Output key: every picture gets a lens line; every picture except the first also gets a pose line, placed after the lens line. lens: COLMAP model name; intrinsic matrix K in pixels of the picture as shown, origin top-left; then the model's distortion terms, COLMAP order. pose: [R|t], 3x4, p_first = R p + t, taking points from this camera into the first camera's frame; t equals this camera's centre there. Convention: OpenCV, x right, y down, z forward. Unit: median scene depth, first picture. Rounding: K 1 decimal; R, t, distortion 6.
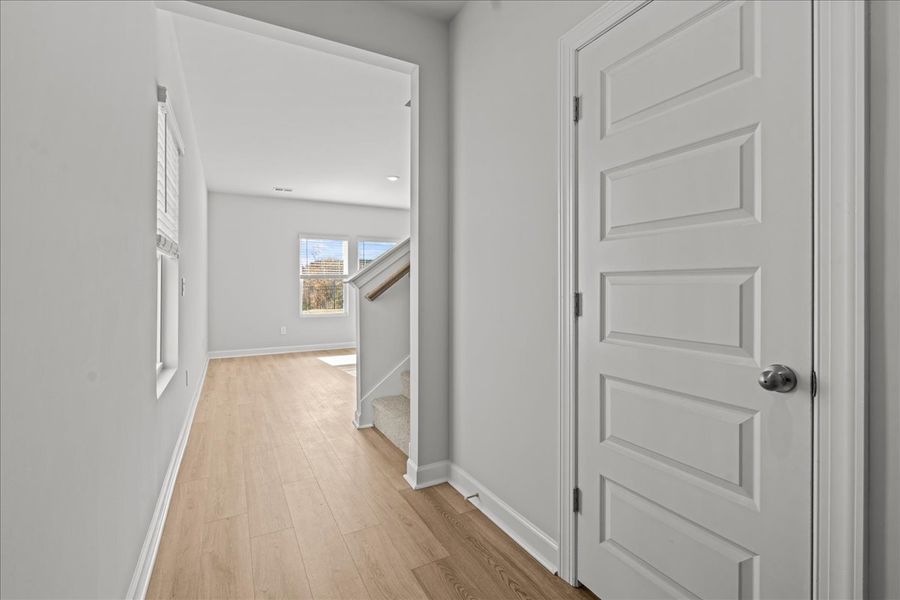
lens RADIAL K [[403.4, 0, 451.5], [0, 403.4, 293.2], [0, 0, 1]] dist [-0.000687, -0.001714]
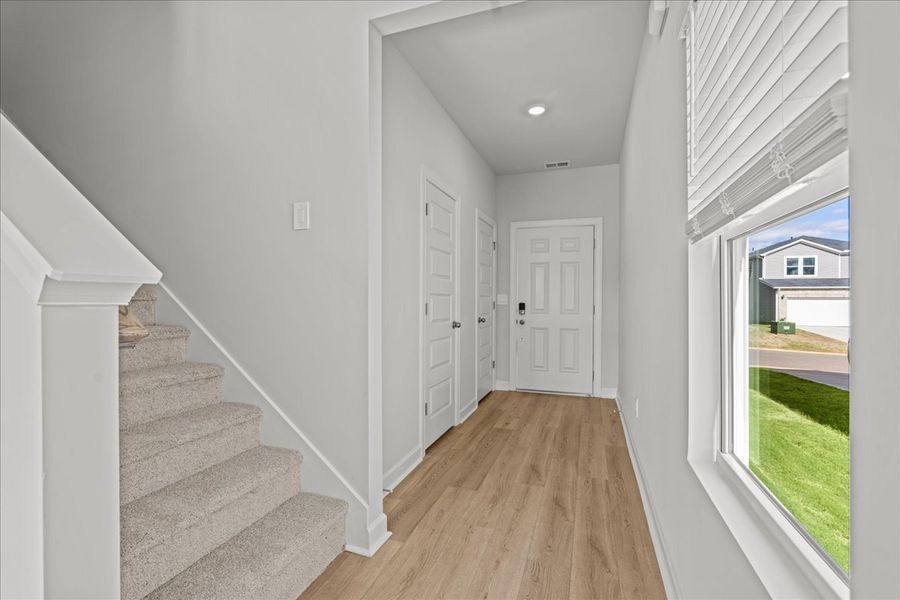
lens RADIAL K [[403.4, 0, 448.8], [0, 403.4, 299.7], [0, 0, 1]] dist [-0.000687, -0.001714]
pose [[-0.667362, -0.001438, 0.744732, -1.067447], [0.002734, 0.999987, 0.004381, -0.020833], [-0.744729, 0.004960, -0.667349, 1.943788]]
